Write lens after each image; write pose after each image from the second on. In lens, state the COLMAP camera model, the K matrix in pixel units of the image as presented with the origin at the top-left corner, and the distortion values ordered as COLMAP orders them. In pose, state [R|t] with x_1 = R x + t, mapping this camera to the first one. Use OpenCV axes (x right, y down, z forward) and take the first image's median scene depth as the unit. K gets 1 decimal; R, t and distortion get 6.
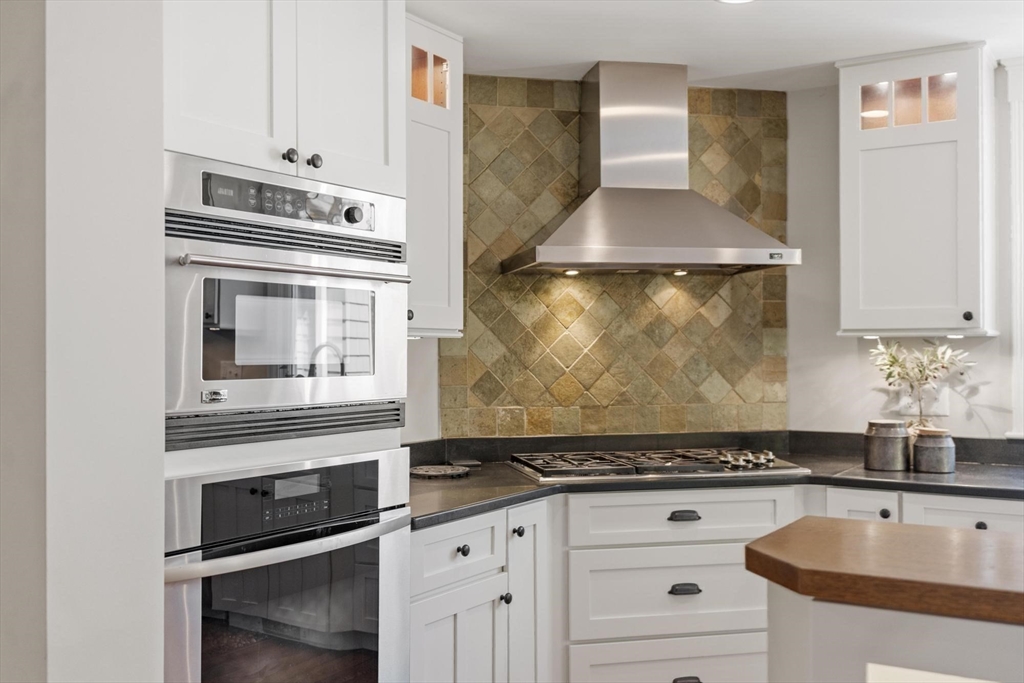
lens RADIAL K [[982.9, 0, 512.0], [0, 982.9, 341.5], [0, 0, 1]] dist [0.012860, 0.002083]
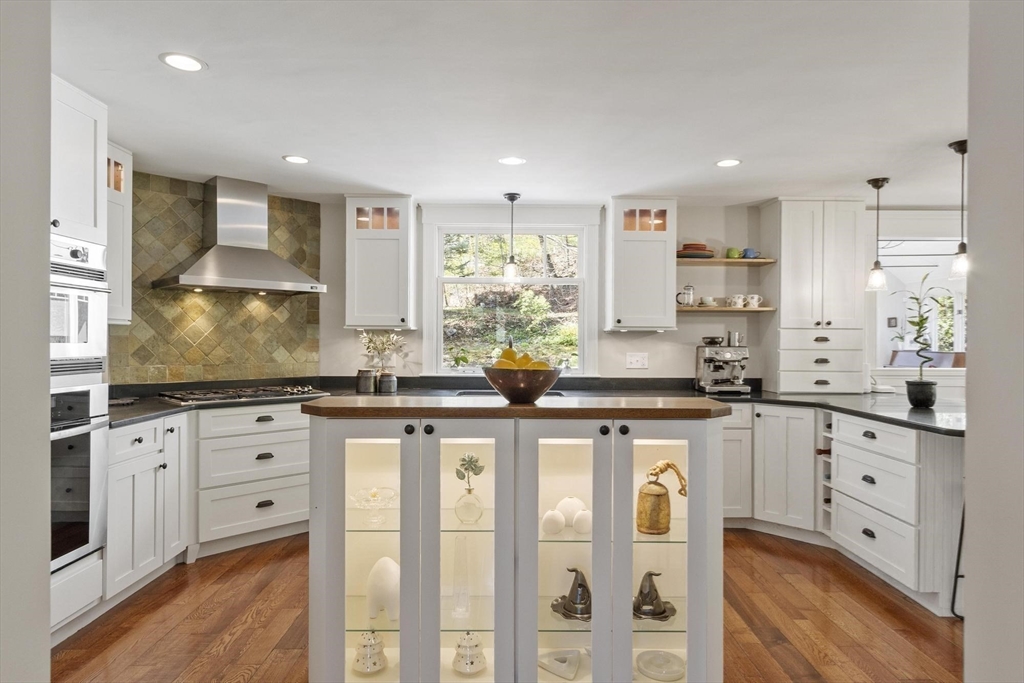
lens RADIAL K [[602.6, 0, 512.0], [0, 602.6, 341.5], [0, 0, 1]] dist [0.004307, 0.000942]
pose [[0.836222, 0.007279, 0.548342, -0.064013], [-0.012223, 0.999911, 0.005366, 0.010617], [-0.548254, -0.011189, 0.836237, -0.237227]]
